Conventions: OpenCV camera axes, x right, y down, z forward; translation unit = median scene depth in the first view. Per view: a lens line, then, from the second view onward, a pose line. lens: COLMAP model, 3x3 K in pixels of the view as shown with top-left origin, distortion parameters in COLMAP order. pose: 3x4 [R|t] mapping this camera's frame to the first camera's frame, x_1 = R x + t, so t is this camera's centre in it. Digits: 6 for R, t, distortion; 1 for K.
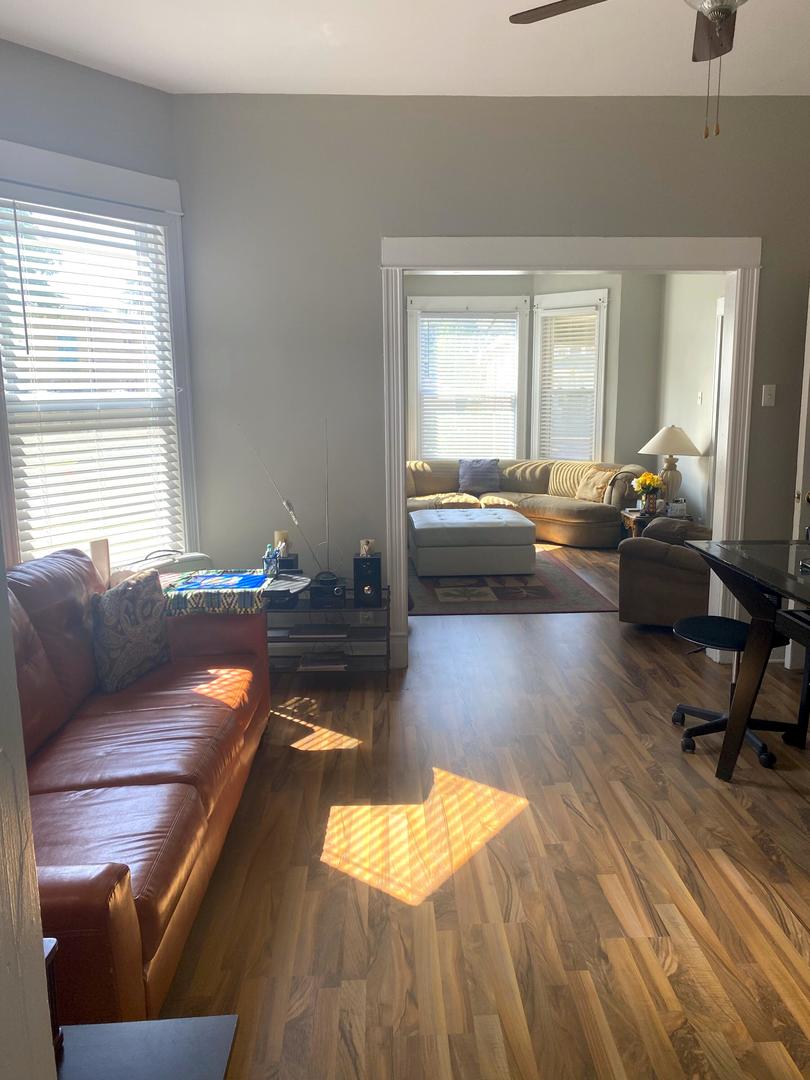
lens RADIAL K [[841.1, 0, 405.0], [0, 841.1, 540.0], [0, 0, 1]] dist [-0.006338, -0.006159]
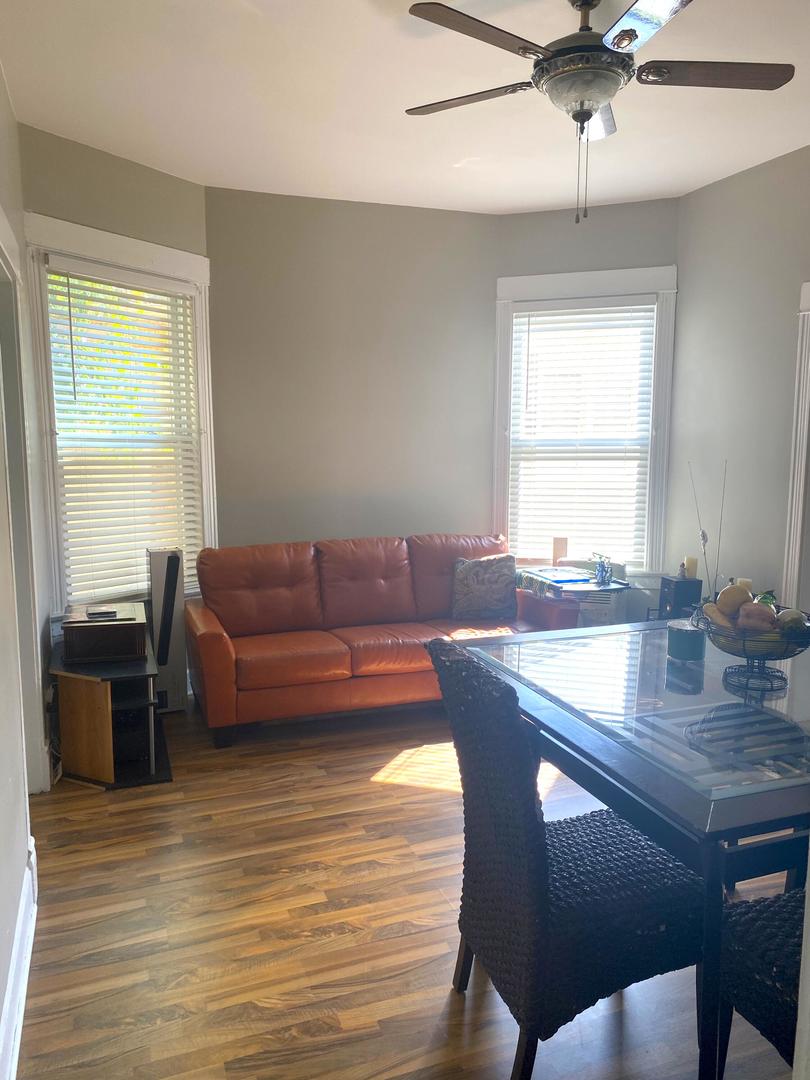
lens RADIAL K [[820.2, 0, 405.0], [0, 820.2, 540.0], [0, 0, 1]] dist [0.002215, -0.001168]
pose [[0.310617, 0.137543, -0.940531, 1.155655], [-0.164194, 0.982365, 0.089434, -0.101242], [0.936247, 0.126650, 0.327723, 0.396197]]
